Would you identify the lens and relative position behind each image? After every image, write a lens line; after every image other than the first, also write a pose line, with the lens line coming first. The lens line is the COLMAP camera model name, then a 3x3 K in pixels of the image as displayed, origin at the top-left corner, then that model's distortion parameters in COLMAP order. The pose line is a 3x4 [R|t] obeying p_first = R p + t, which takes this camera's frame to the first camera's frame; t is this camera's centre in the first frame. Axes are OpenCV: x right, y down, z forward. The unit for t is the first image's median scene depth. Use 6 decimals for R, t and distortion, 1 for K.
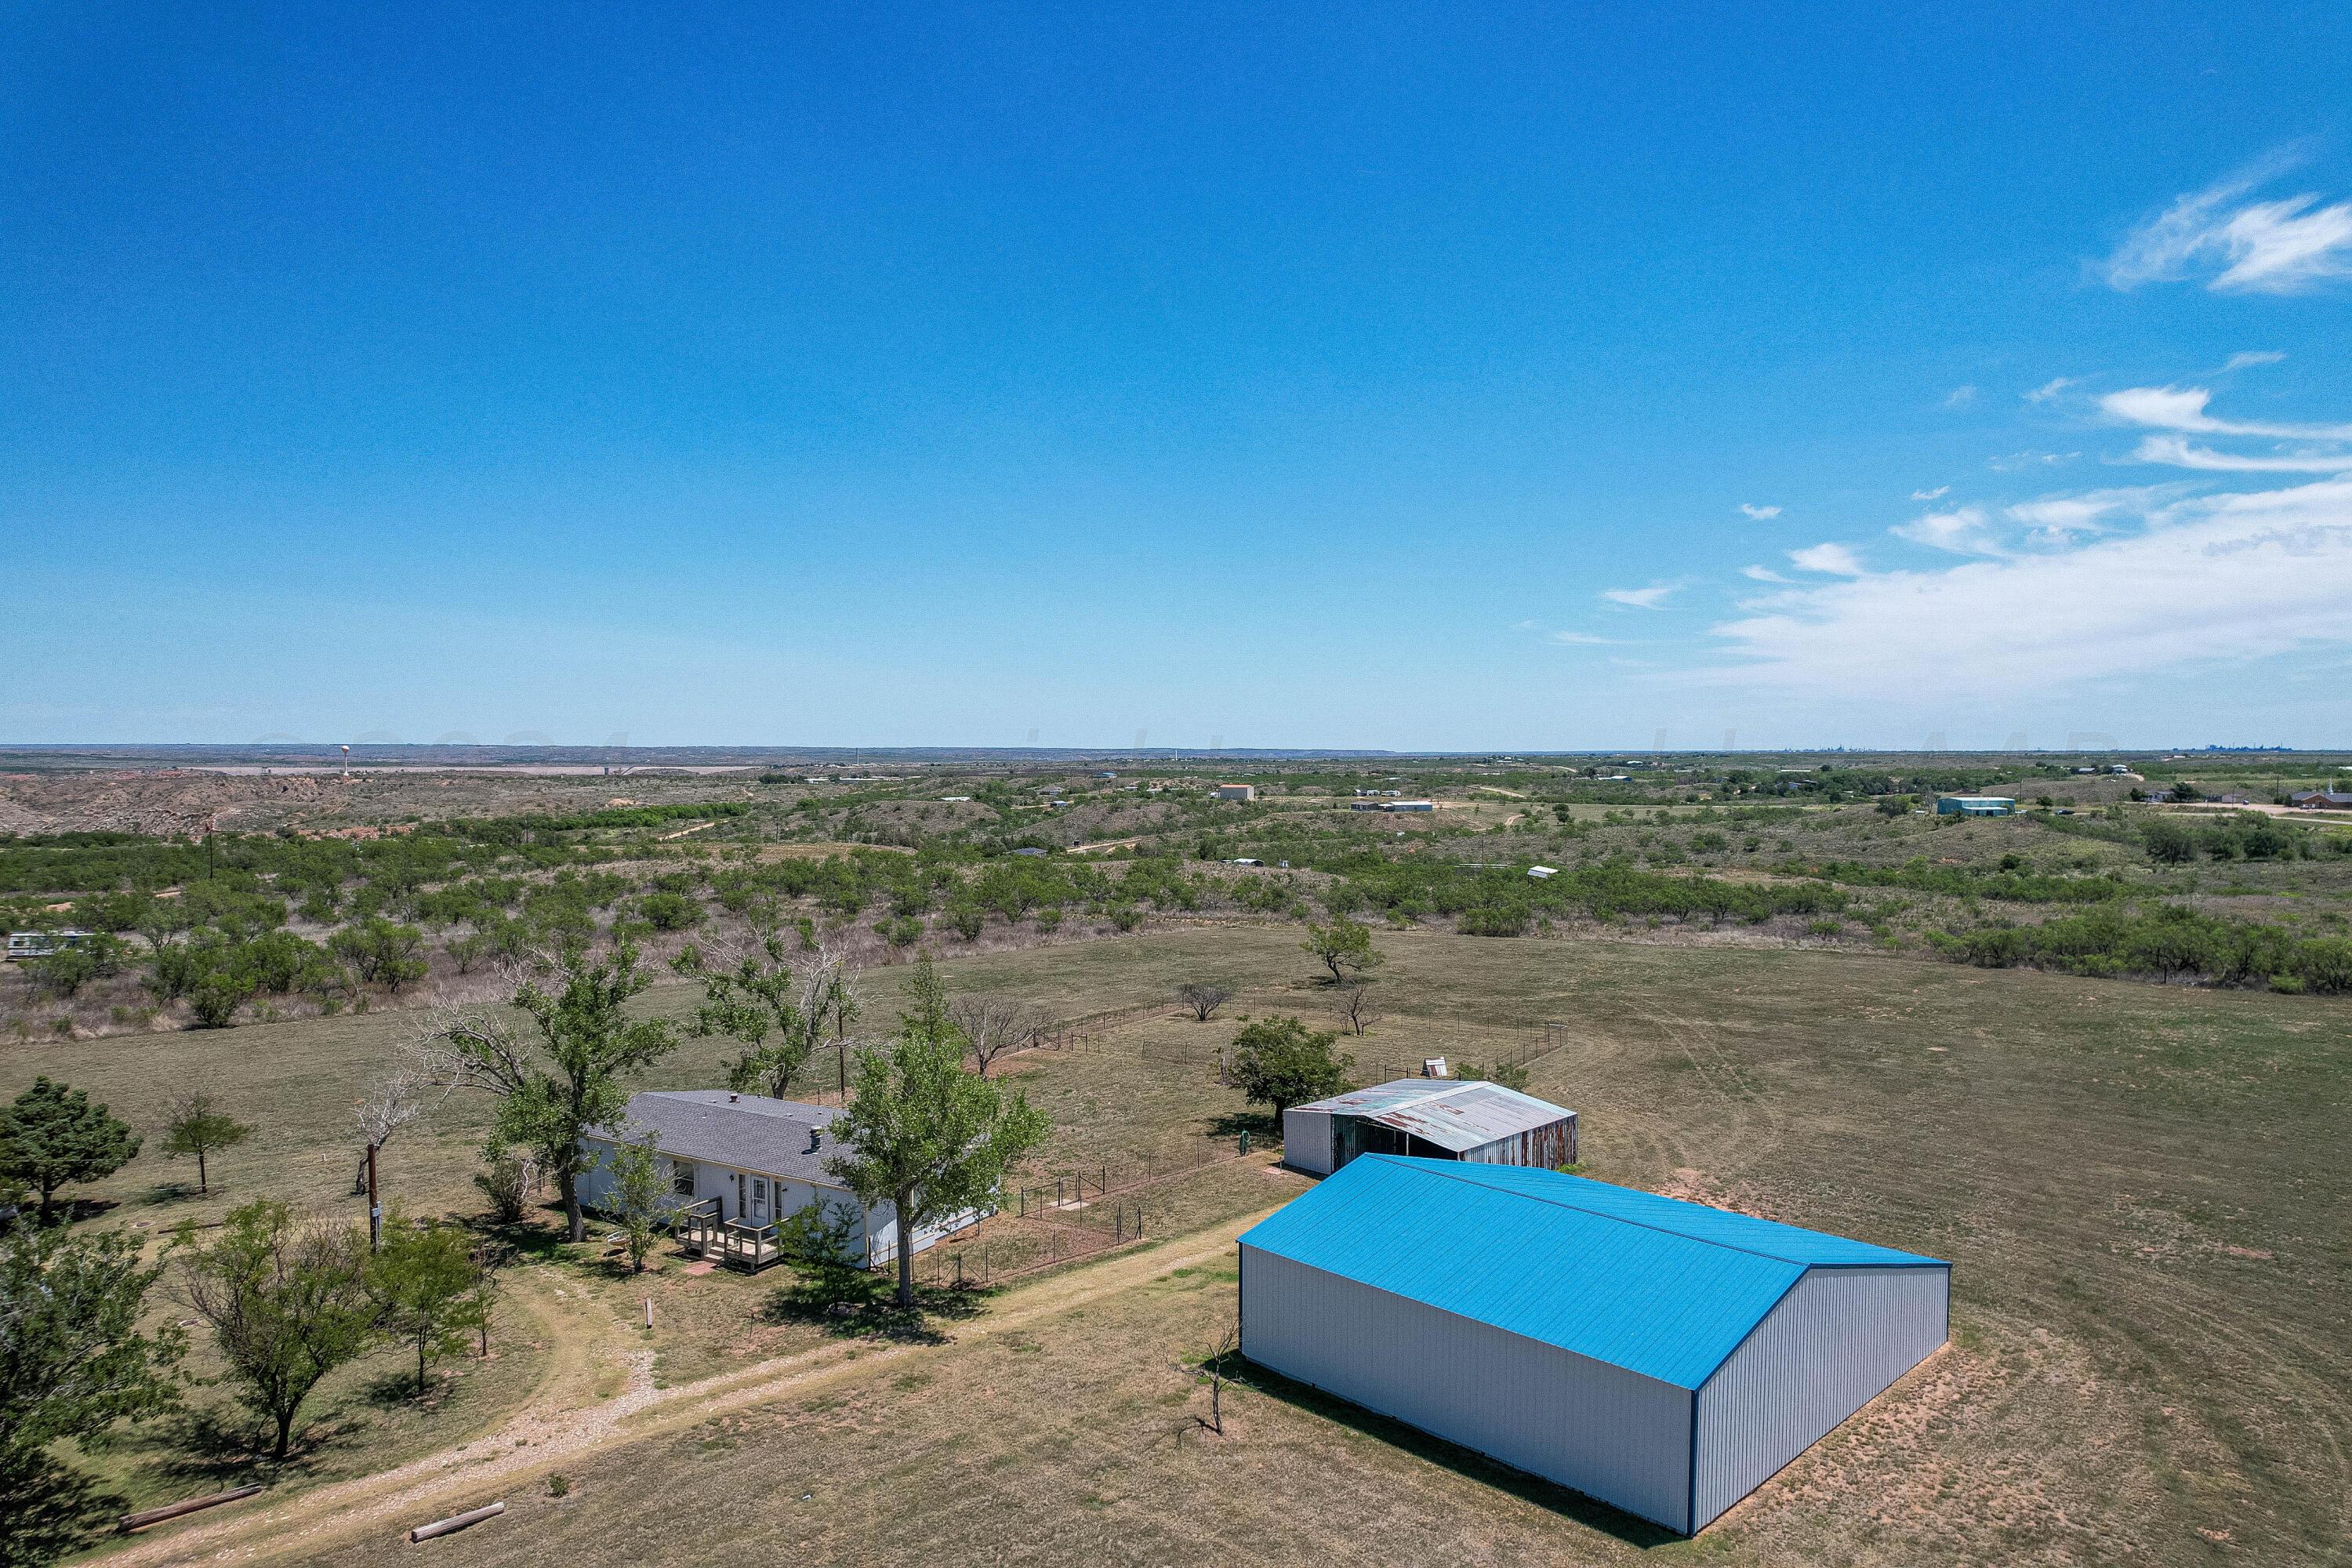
lens RADIAL K [[1542.0, 0, 1179.7], [0, 1542.0, 787.0], [0, 0, 1]] dist [-0.068243, 0.046077]
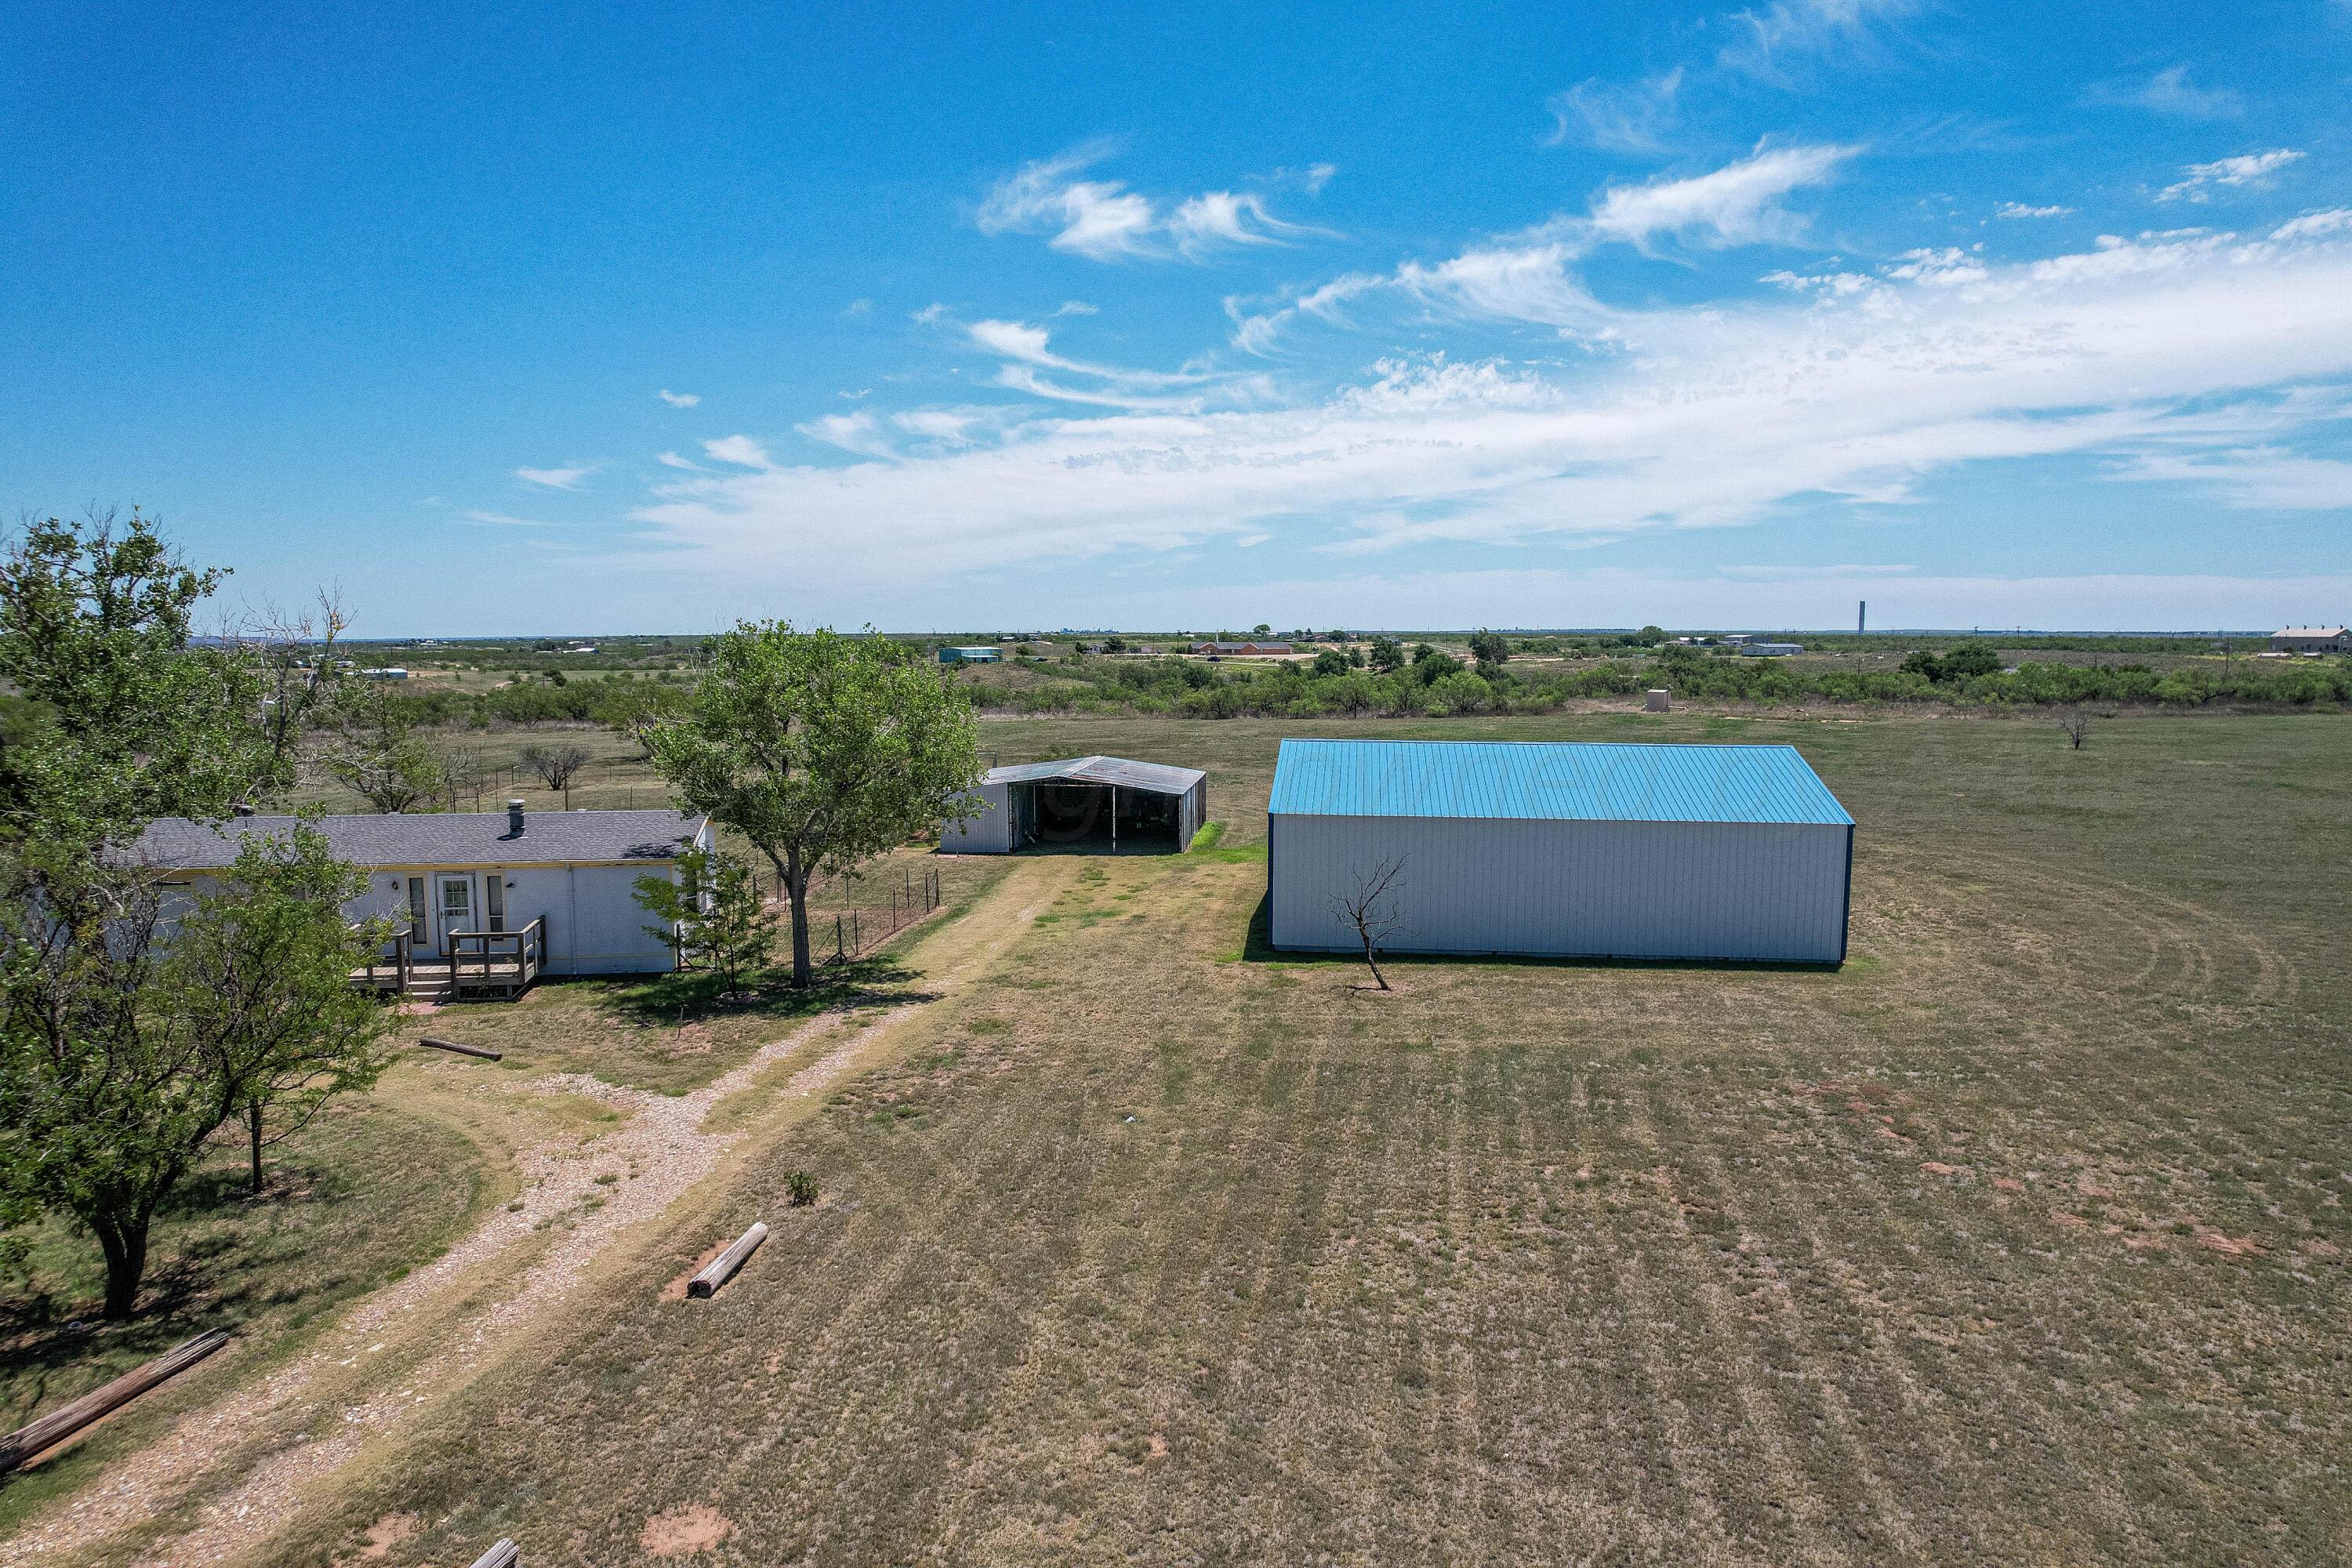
lens RADIAL K [[1540.9, 0, 1179.9], [0, 1540.9, 794.3], [0, 0, 1]] dist [-0.085473, 0.088688]
pose [[0.772697, -0.065861, 0.631349, -0.069705], [0.018671, 0.996531, 0.081105, 0.026911], [-0.634501, -0.050881, 0.771246, 0.045667]]
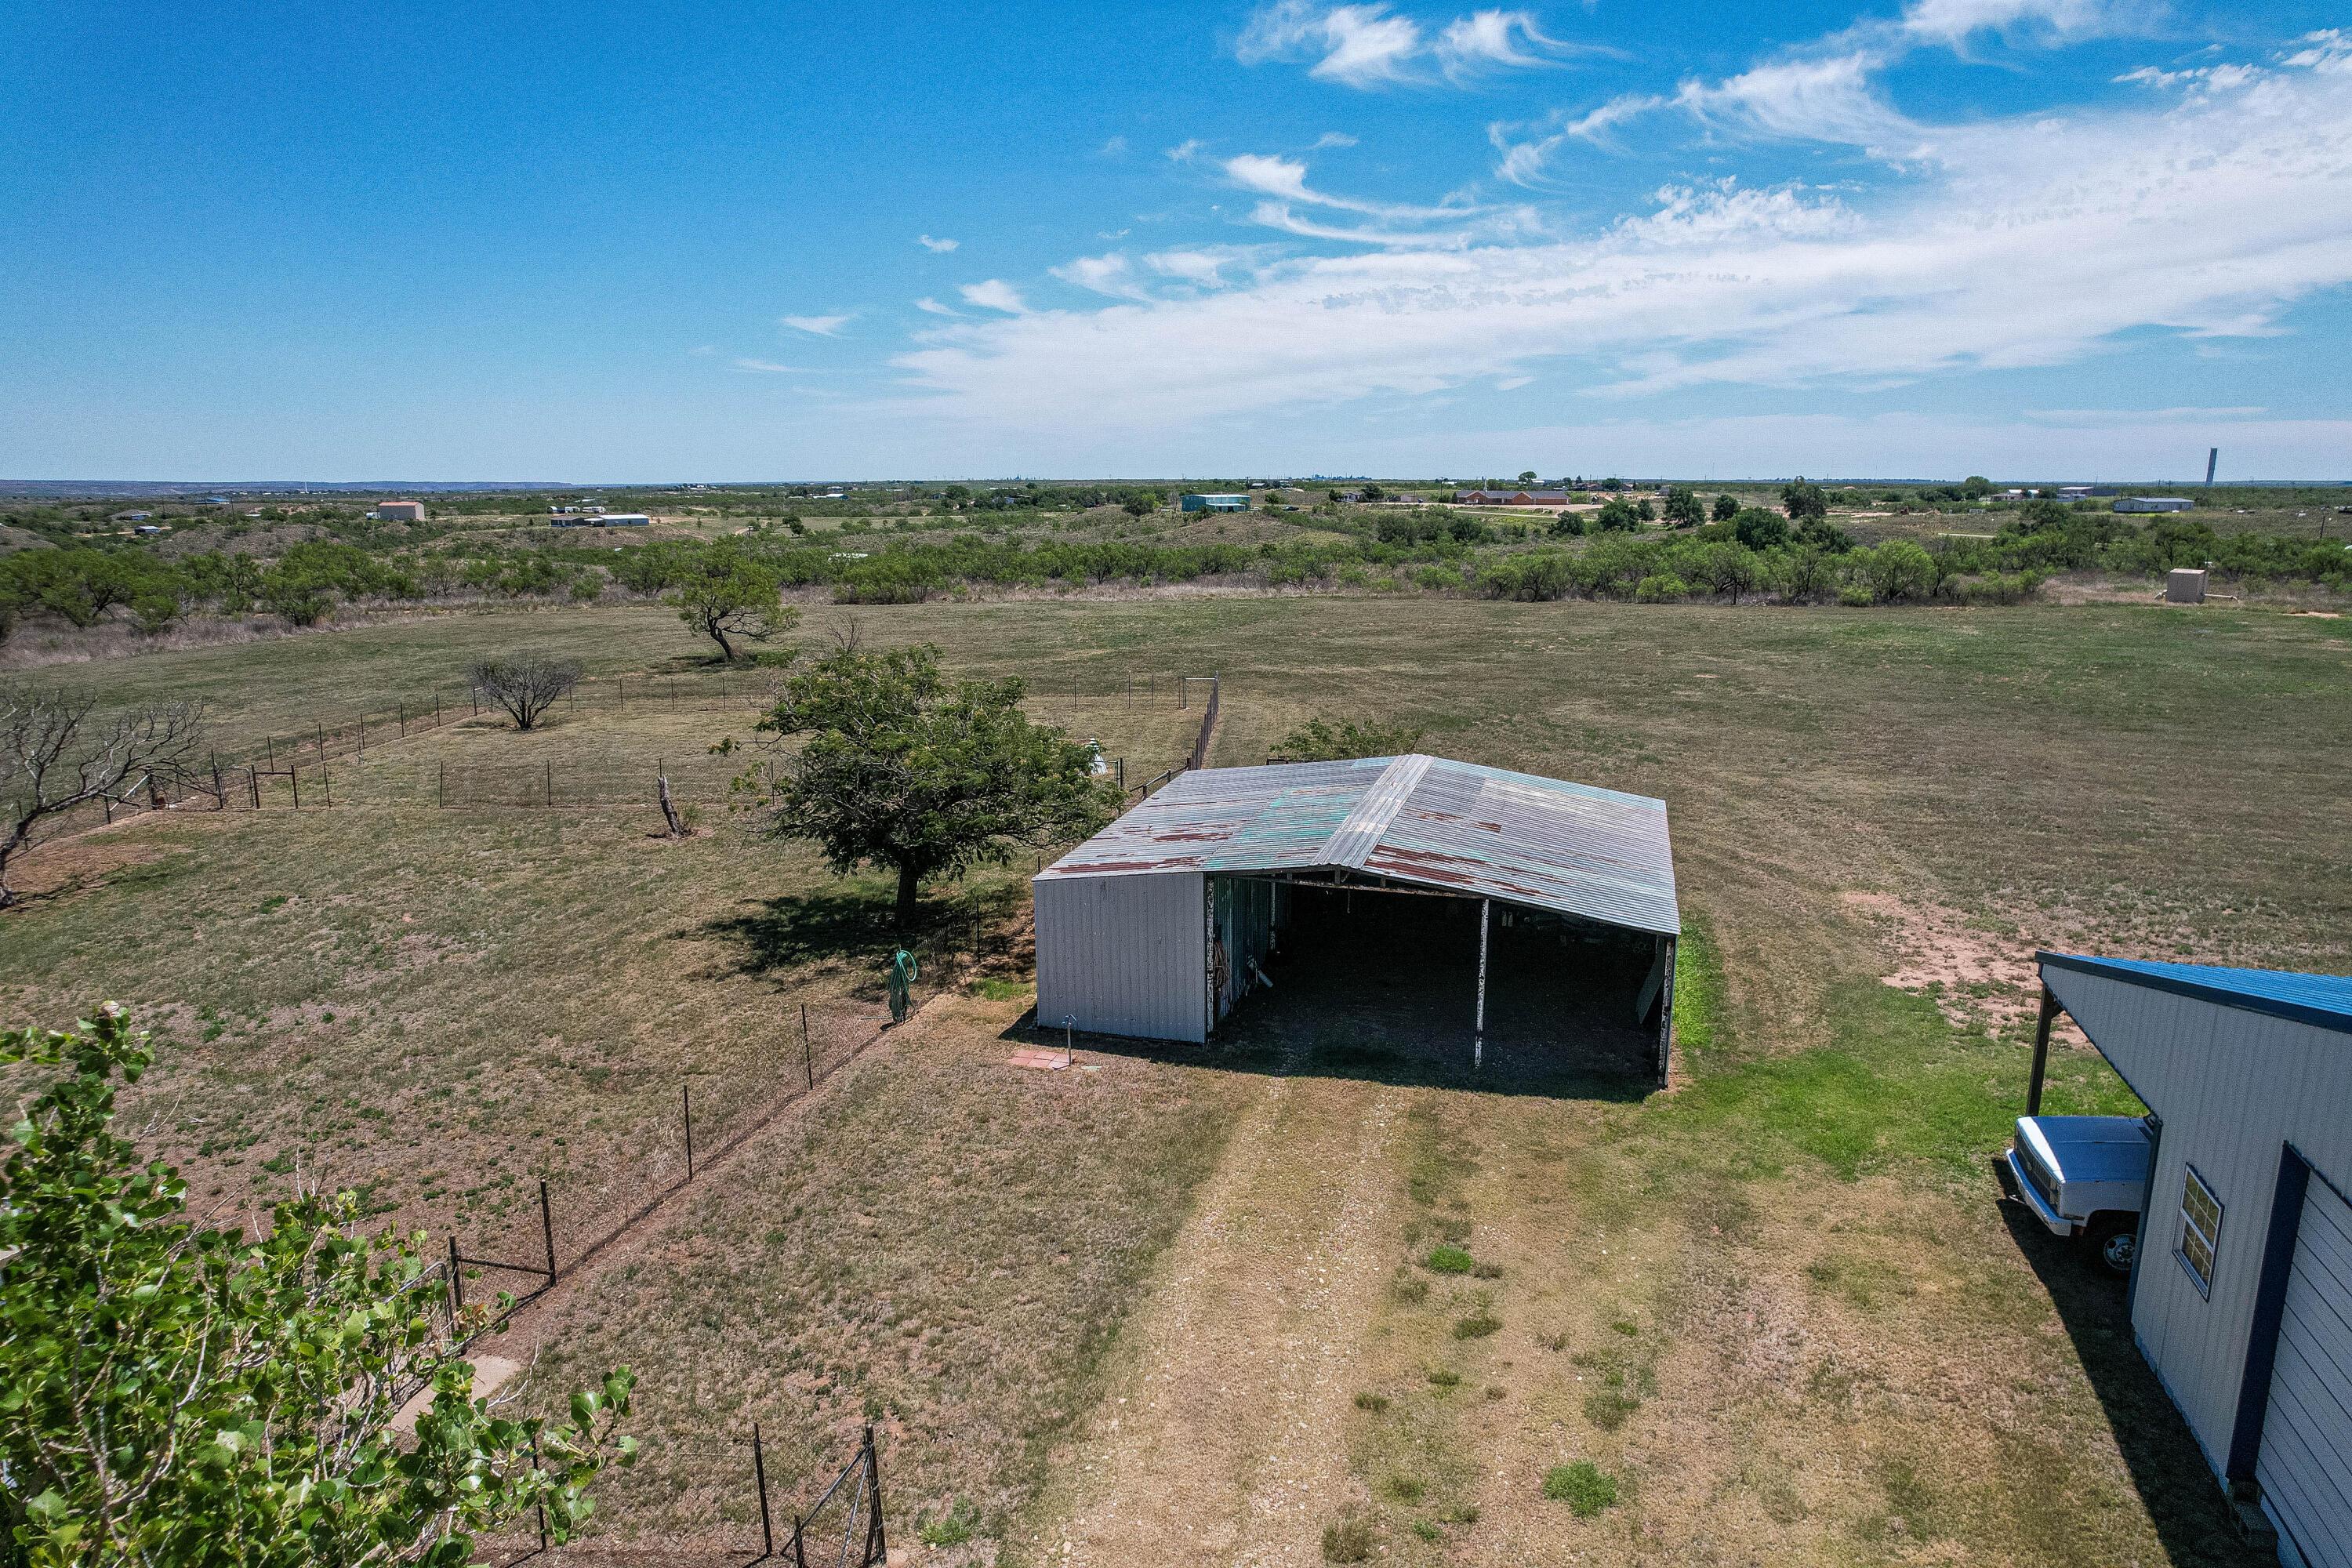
lens RADIAL K [[1499.9, 0, 1188.3], [0, 1499.9, 821.5], [0, 0, 1]] dist [-0.076800, 0.065119]
pose [[0.862126, -0.111291, 0.494322, -0.012560], [0.013053, 0.980135, 0.197901, 0.024651], [-0.506527, -0.164163, 0.846452, 0.131235]]
